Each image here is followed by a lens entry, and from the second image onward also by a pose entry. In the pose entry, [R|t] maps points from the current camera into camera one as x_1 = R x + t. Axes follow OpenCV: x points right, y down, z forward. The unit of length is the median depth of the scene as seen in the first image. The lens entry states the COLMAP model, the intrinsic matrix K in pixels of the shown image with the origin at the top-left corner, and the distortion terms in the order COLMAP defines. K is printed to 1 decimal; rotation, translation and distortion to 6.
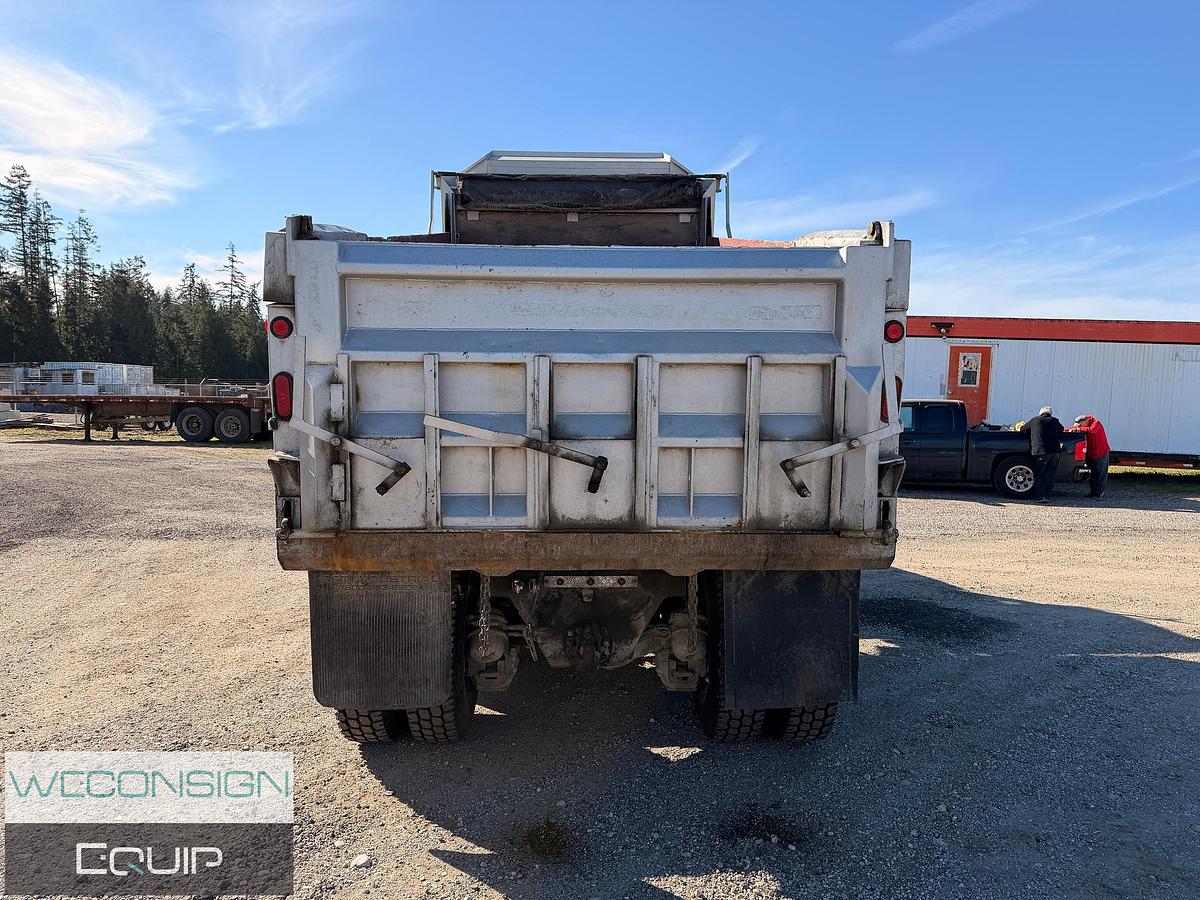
lens RADIAL K [[833.3, 0, 600.0], [0, 833.3, 450.0], [0, 0, 1]] dist [0.045797, -0.055202]
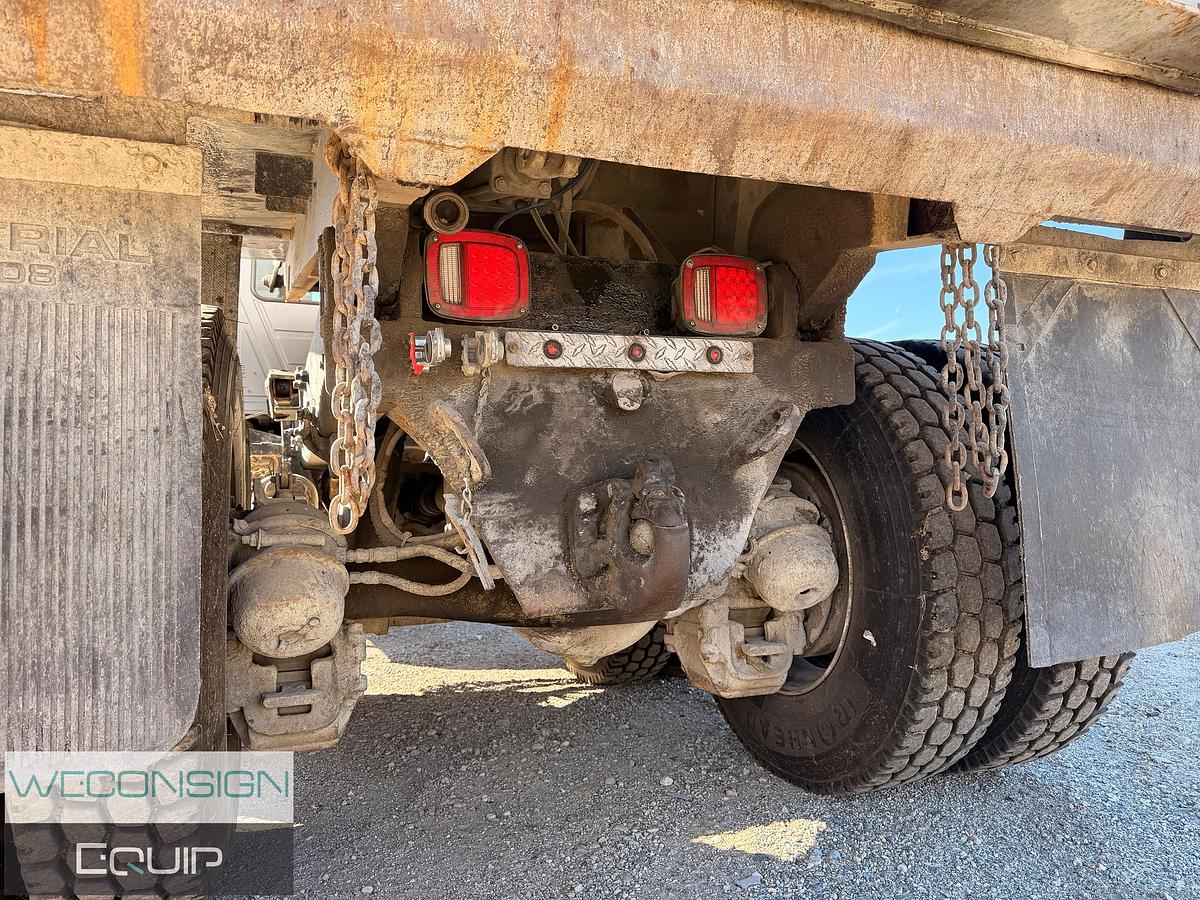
lens RADIAL K [[824.0, 0, 600.0], [0, 824.0, 450.0], [0, 0, 1]] dist [0.035902, -0.061088]
pose [[0.937218, -0.005556, 0.348699, -0.135308], [0.053668, 0.990260, -0.128469, 0.223290], [-0.344589, 0.139117, 0.928388, 0.634892]]
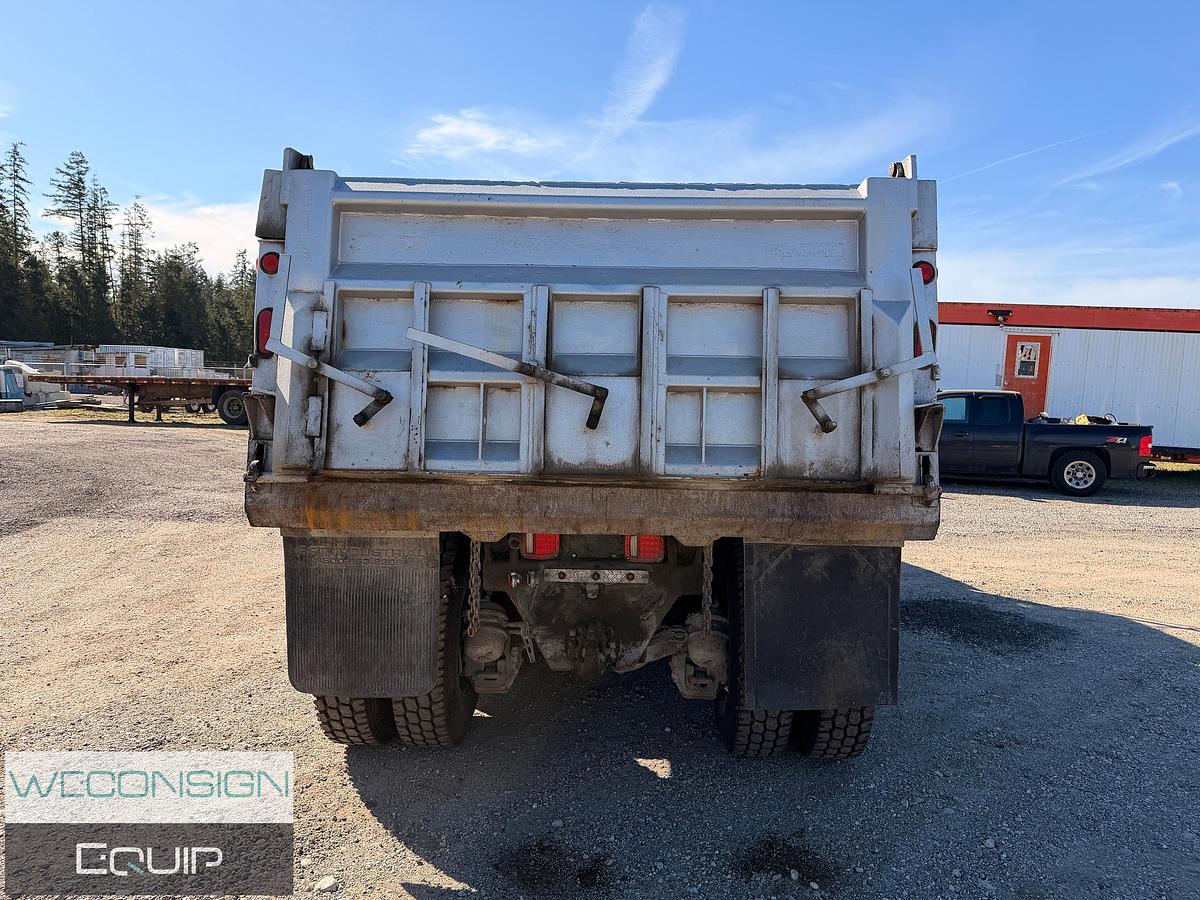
lens RADIAL K [[836.9, 0, 611.4], [0, 836.9, 443.7], [0, 0, 1]] dist [0.040758, -0.050902]
pose [[0.999024, 0.015313, -0.041422, 0.037502], [-0.015148, 0.999876, 0.004295, 0.010316], [0.041482, -0.003663, 0.999133, 0.093249]]
